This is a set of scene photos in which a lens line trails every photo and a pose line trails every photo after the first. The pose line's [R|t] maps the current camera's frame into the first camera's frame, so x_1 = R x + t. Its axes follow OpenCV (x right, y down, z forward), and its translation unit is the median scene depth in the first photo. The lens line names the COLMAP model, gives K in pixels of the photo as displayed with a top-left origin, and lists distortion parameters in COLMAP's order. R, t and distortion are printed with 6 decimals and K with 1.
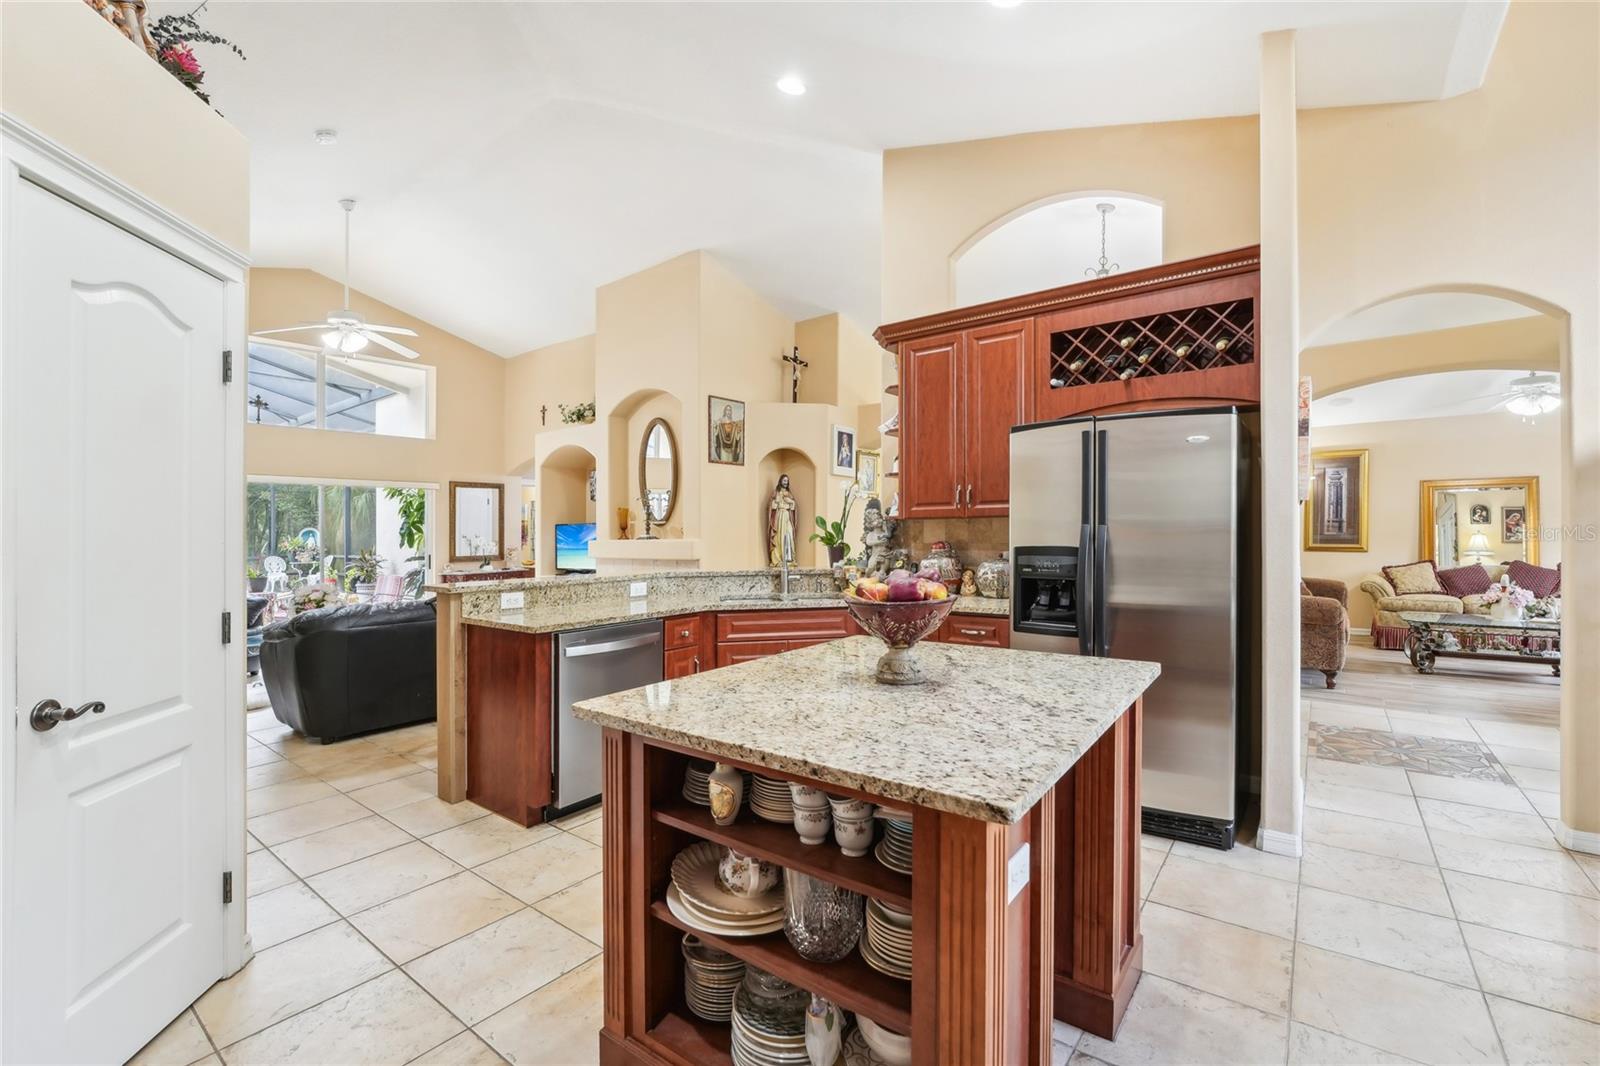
lens RADIAL K [[670.9, 0, 802.5], [0, 670.9, 537.0], [0, 0, 1]] dist [-0.019592, -0.000191]
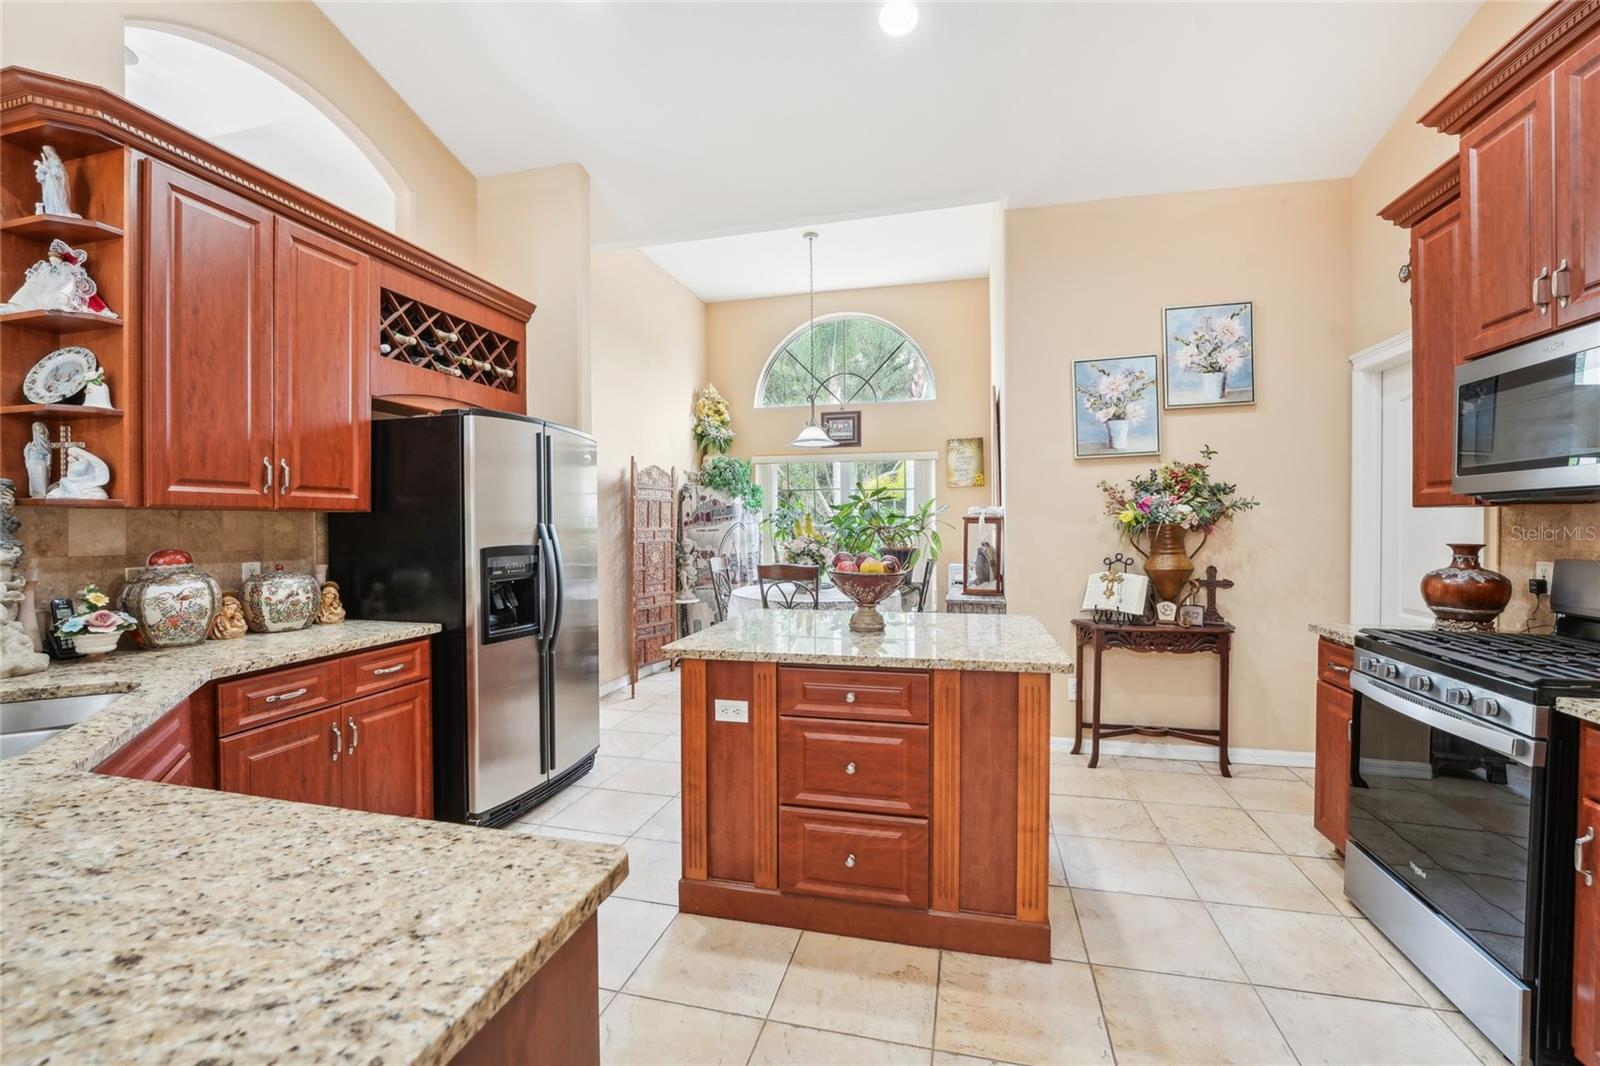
lens RADIAL K [[670.9, 0, 802.5], [0, 670.9, 537.0], [0, 0, 1]] dist [-0.019592, -0.000191]
pose [[-0.384953, -0.002045, 0.922934, -0.515199], [0.019000, 0.999768, 0.010140, 0.000224], [-0.922741, 0.021439, -0.384825, 0.766255]]
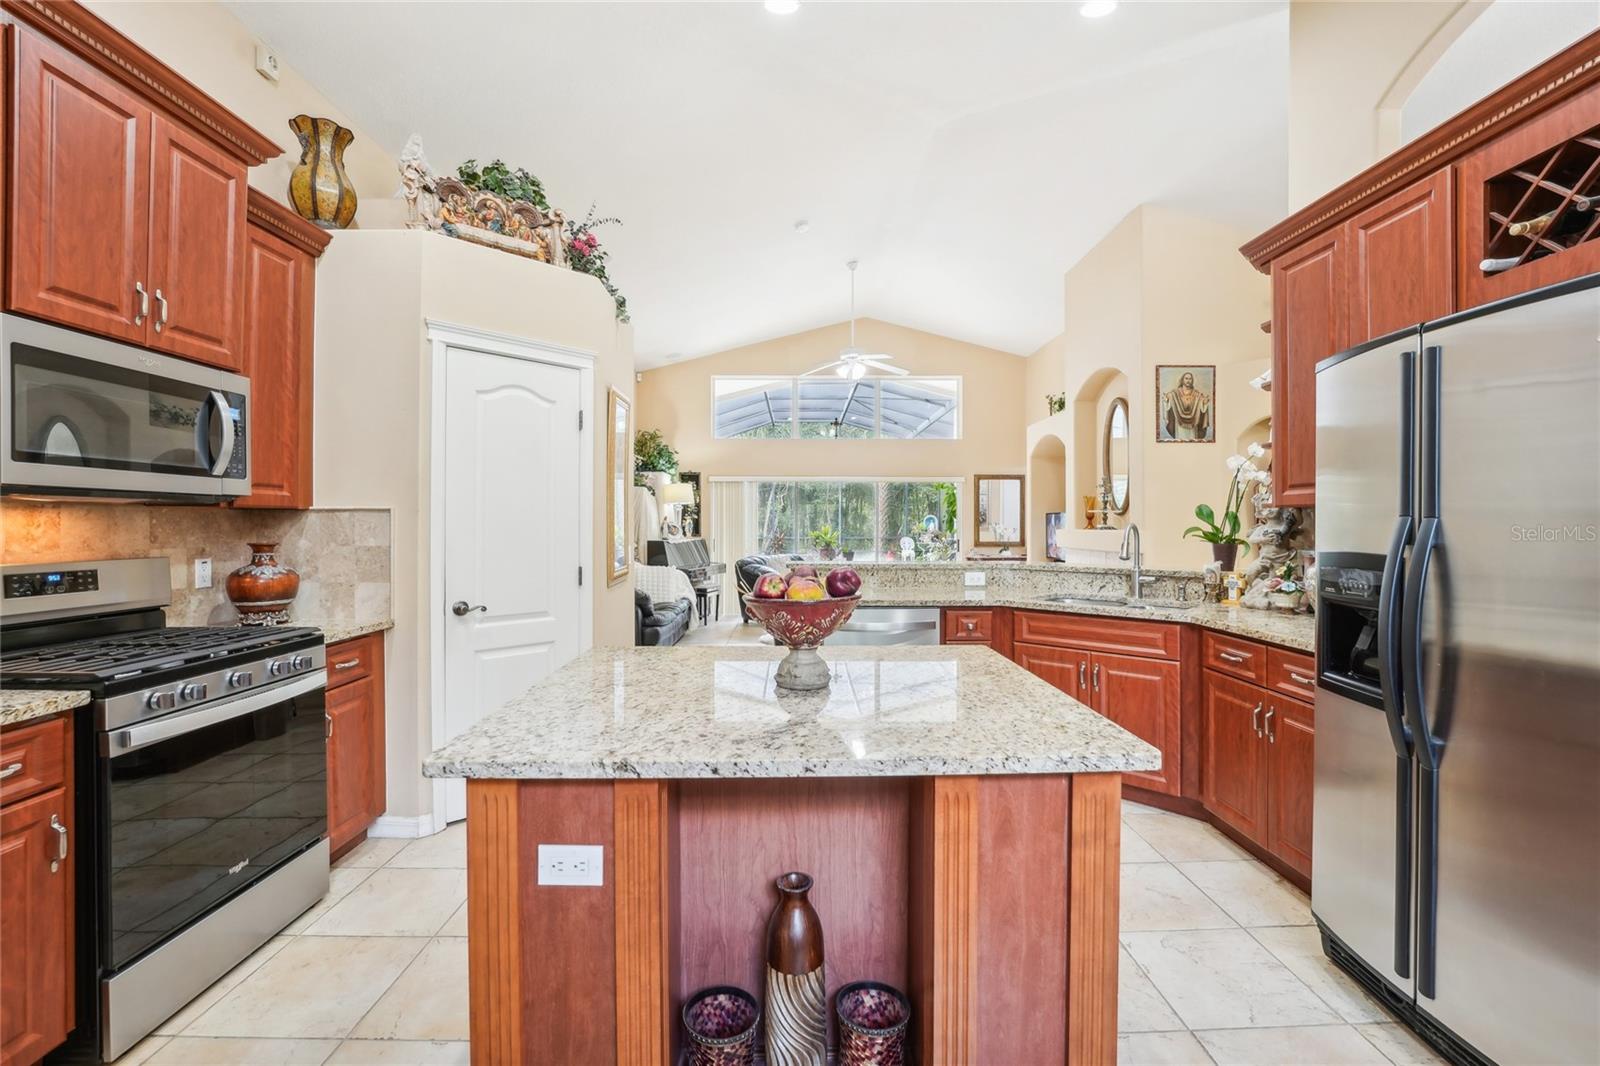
lens RADIAL K [[669.9, 0, 826.1], [0, 669.9, 515.3], [0, 0, 1]] dist [-0.031973, 0.010837]
pose [[0.636723, 0.004433, -0.771080, 0.404377], [-0.015904, 0.999846, -0.007385, -0.006301], [0.770929, 0.016965, 0.636696, 0.198081]]
